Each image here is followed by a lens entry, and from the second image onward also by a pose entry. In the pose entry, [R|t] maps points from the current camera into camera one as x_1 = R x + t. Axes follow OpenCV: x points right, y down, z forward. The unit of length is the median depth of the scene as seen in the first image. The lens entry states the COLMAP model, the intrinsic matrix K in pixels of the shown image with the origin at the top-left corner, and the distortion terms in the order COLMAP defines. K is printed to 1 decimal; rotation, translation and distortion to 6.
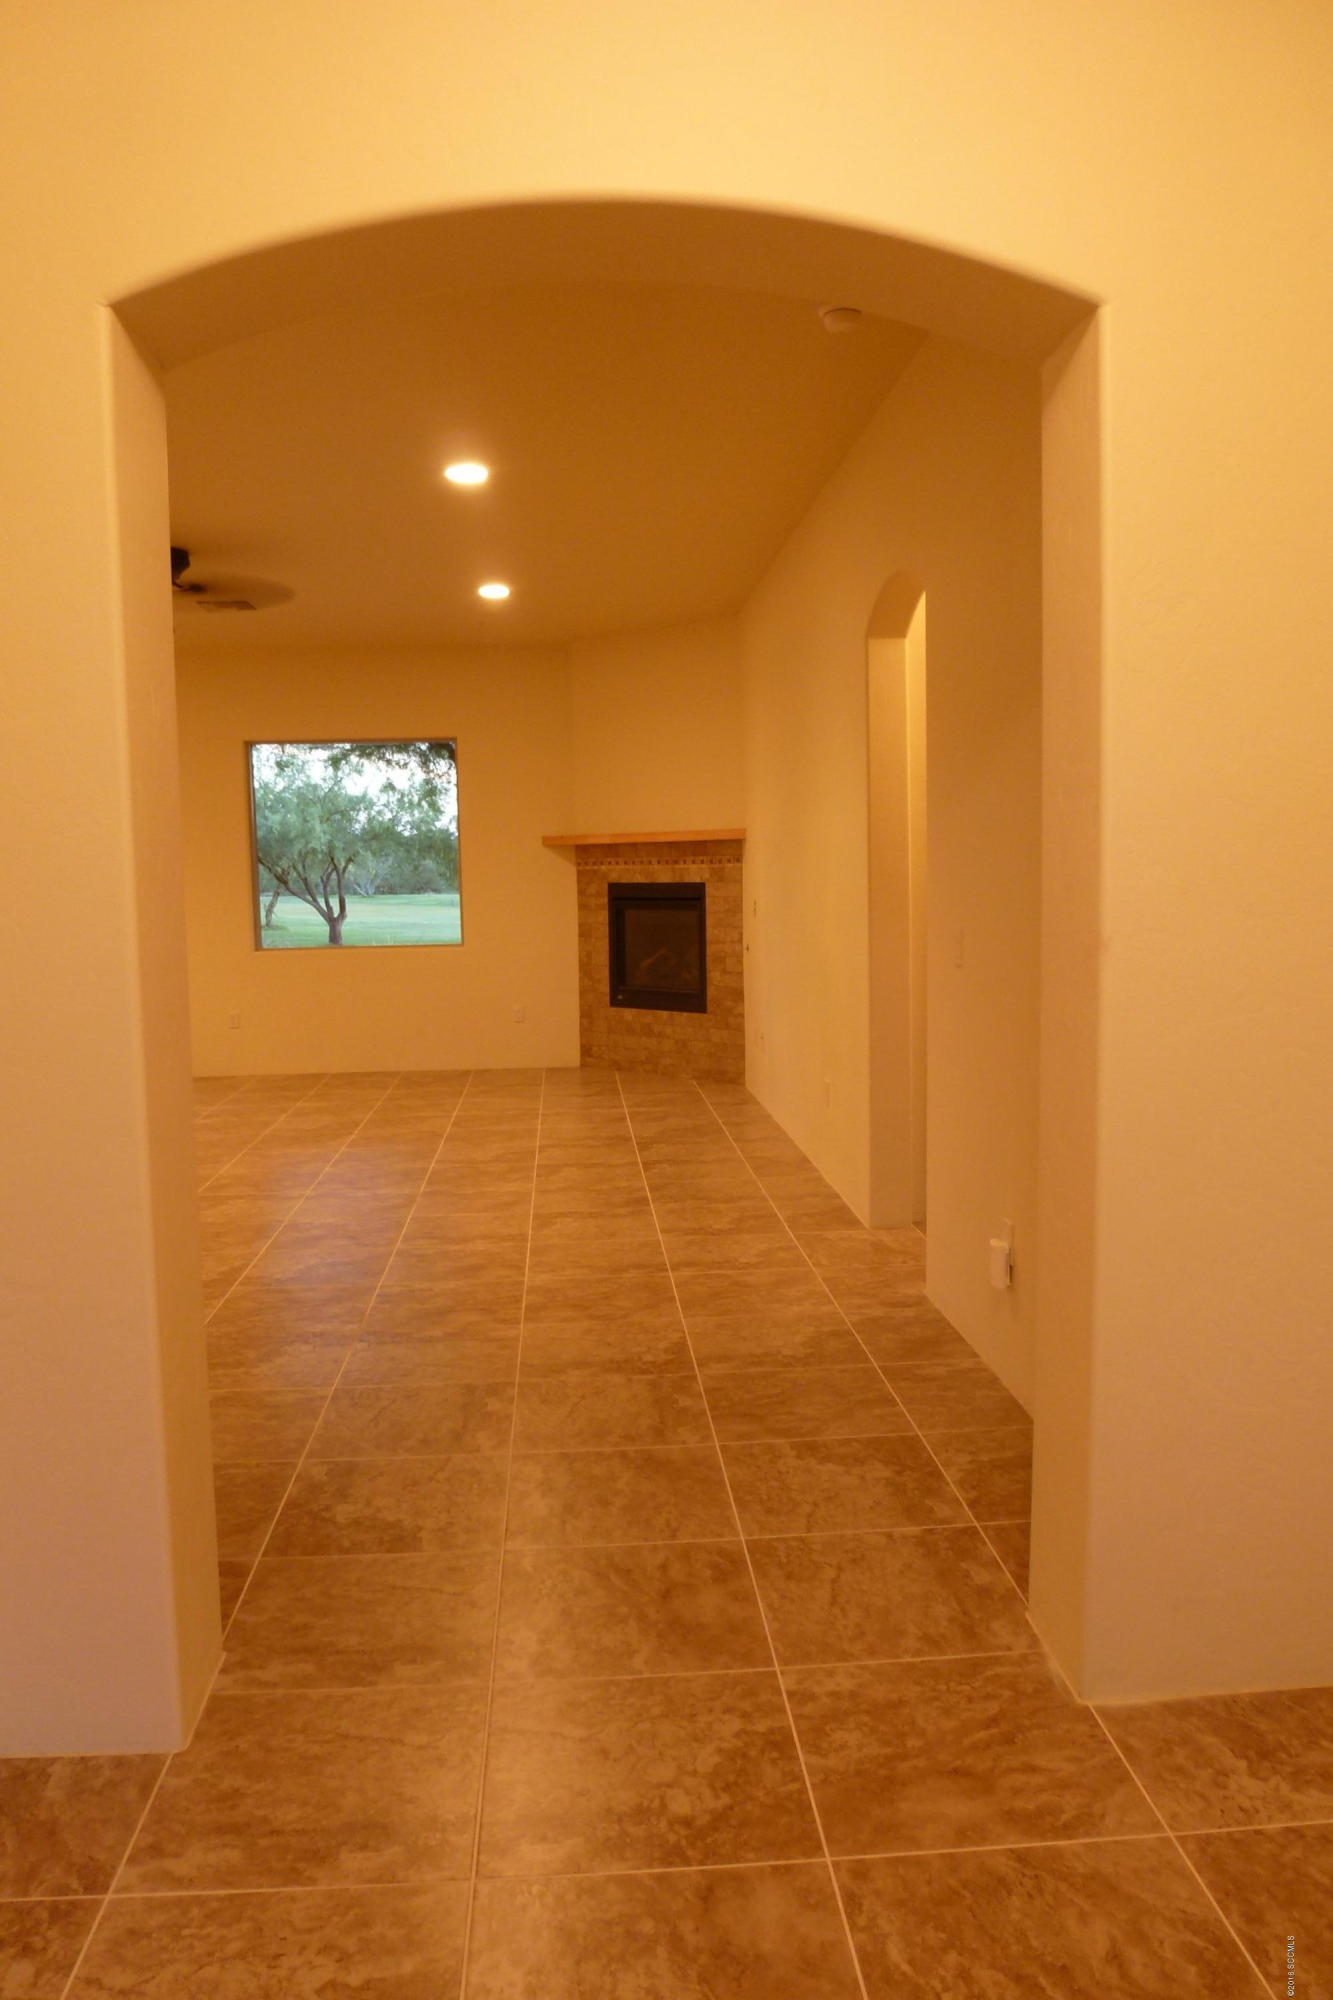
lens RADIAL K [[1412.3, 0, 666.5], [0, 1412.3, 1000.0], [0, 0, 1]] dist [-0.036747, -0.005171]
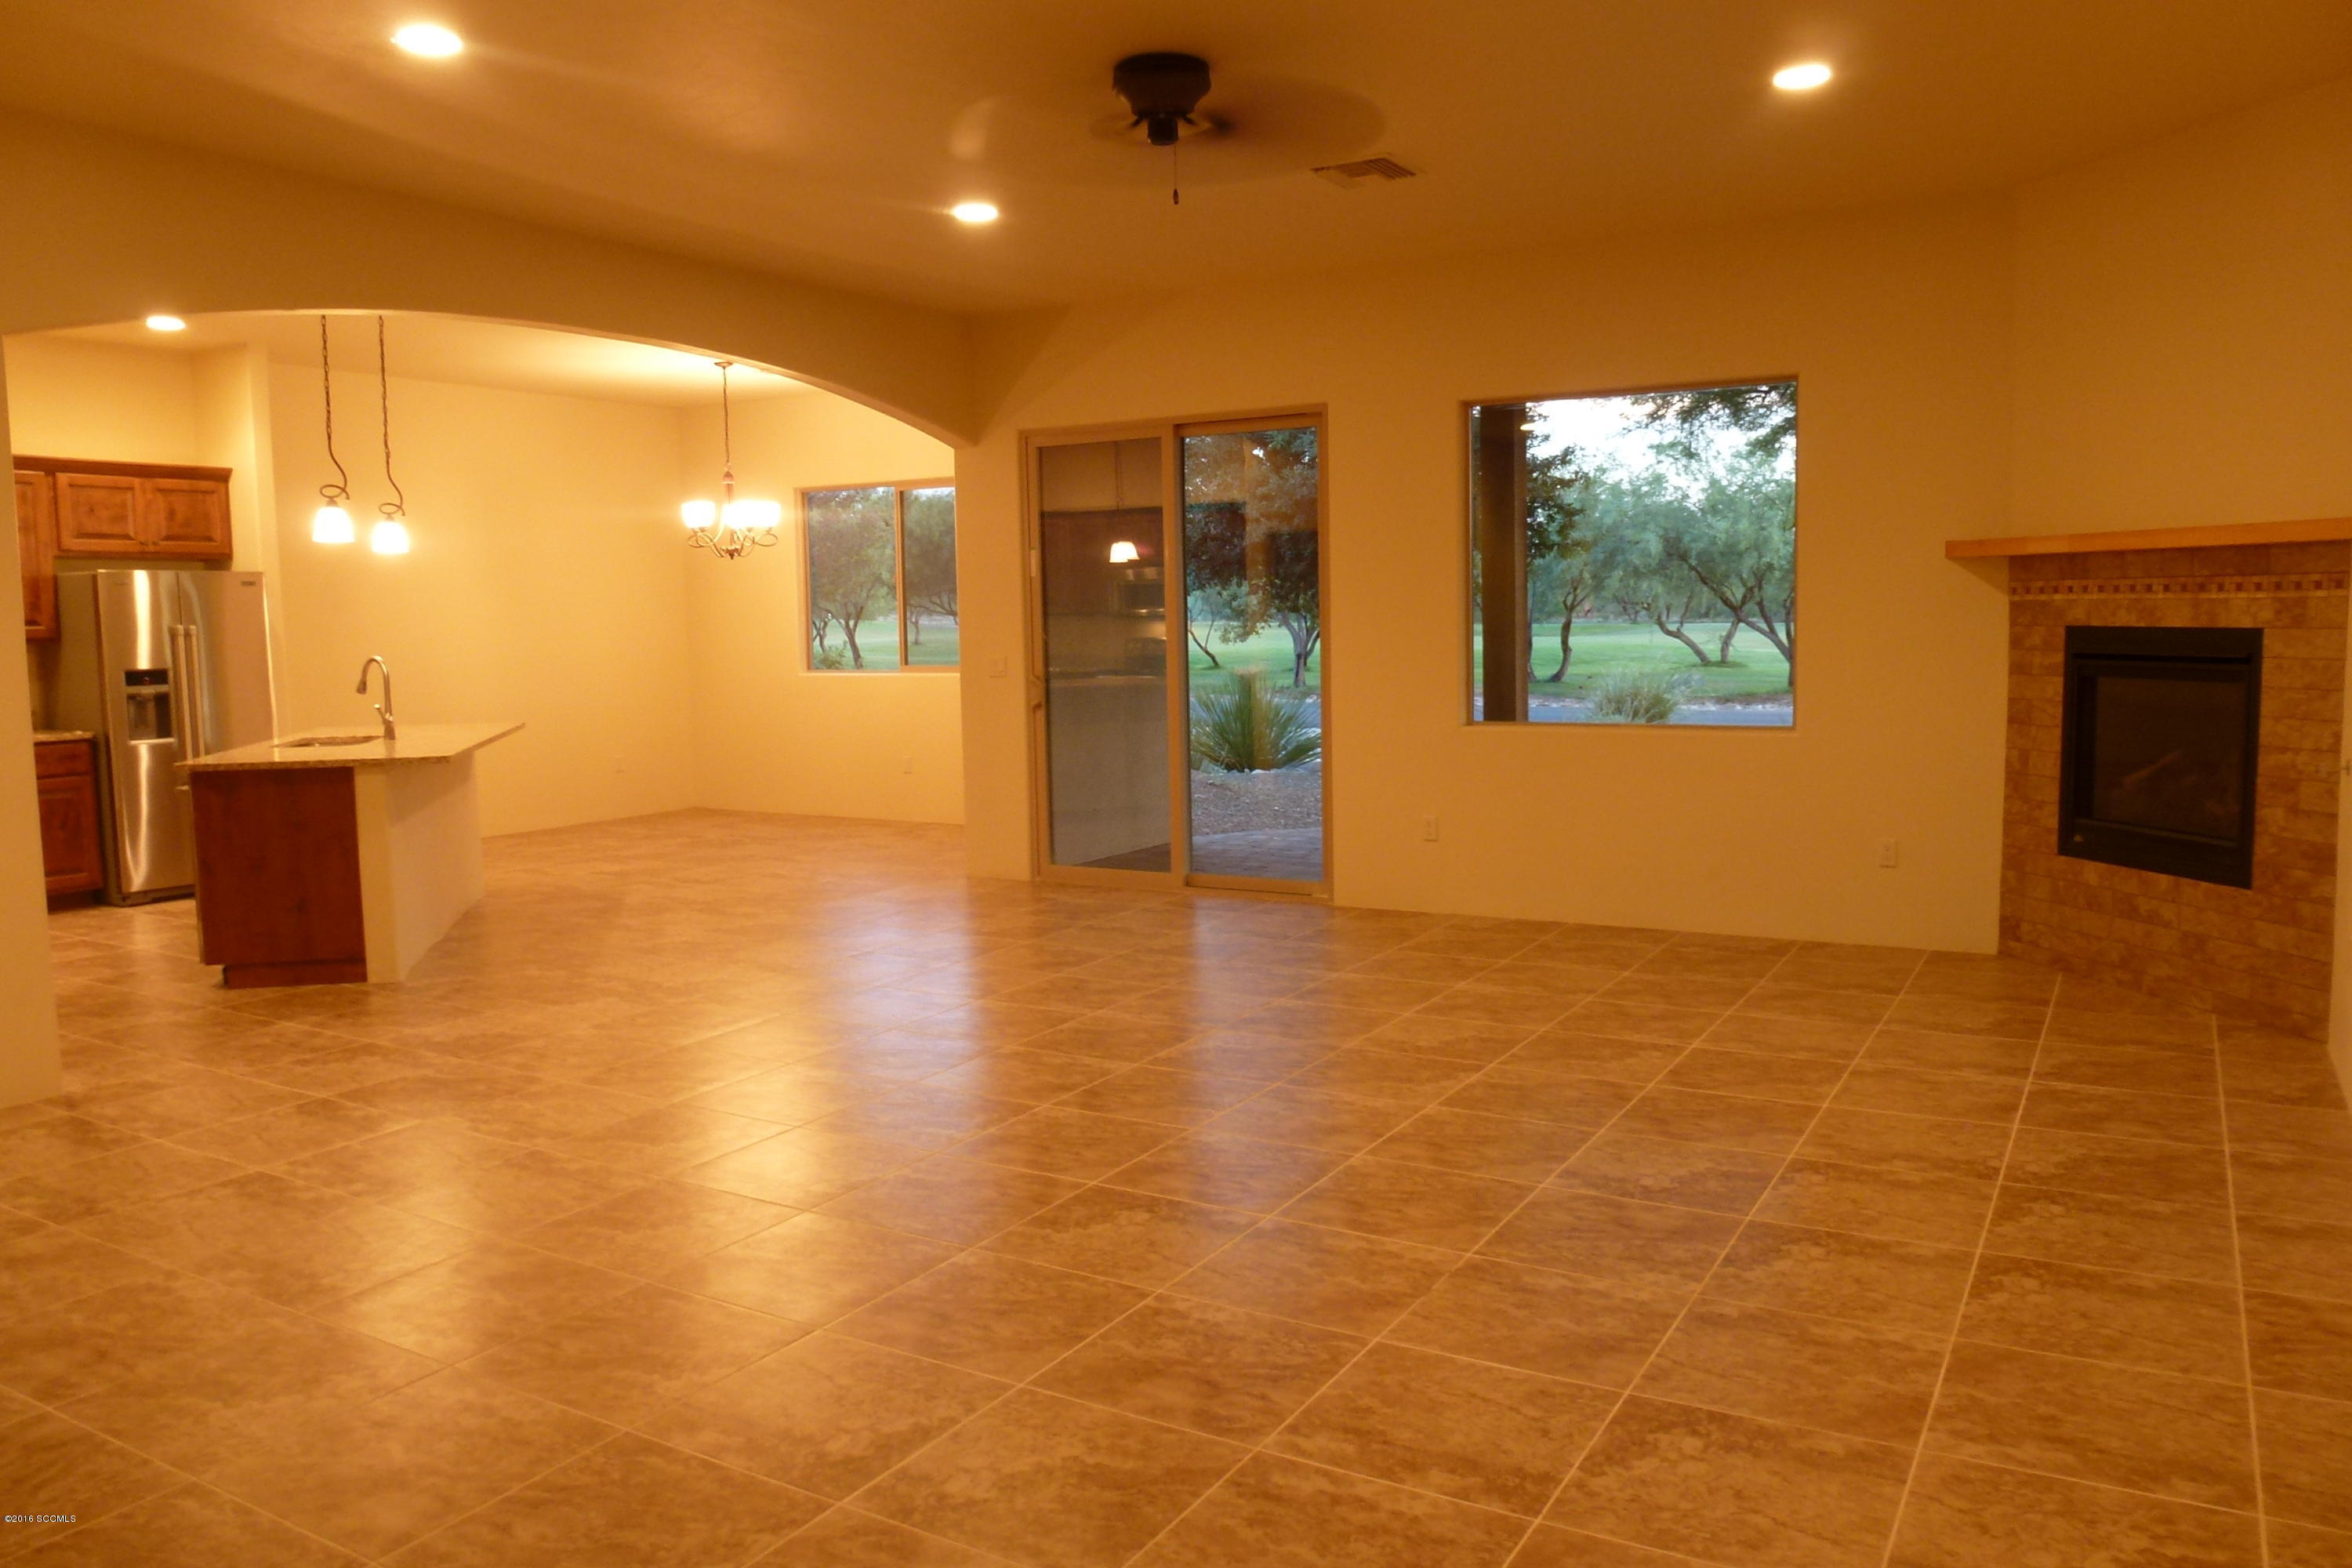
lens RADIAL K [[1687.7, 0, 1223.4], [0, 1687.7, 792.7], [0, 0, 1]] dist [-0.034300, 0.005617]
pose [[0.833319, 0.057890, -0.549753, 0.045955], [-0.042490, 0.998267, 0.040712, -0.032032], [0.551157, -0.010567, 0.834335, 0.291384]]
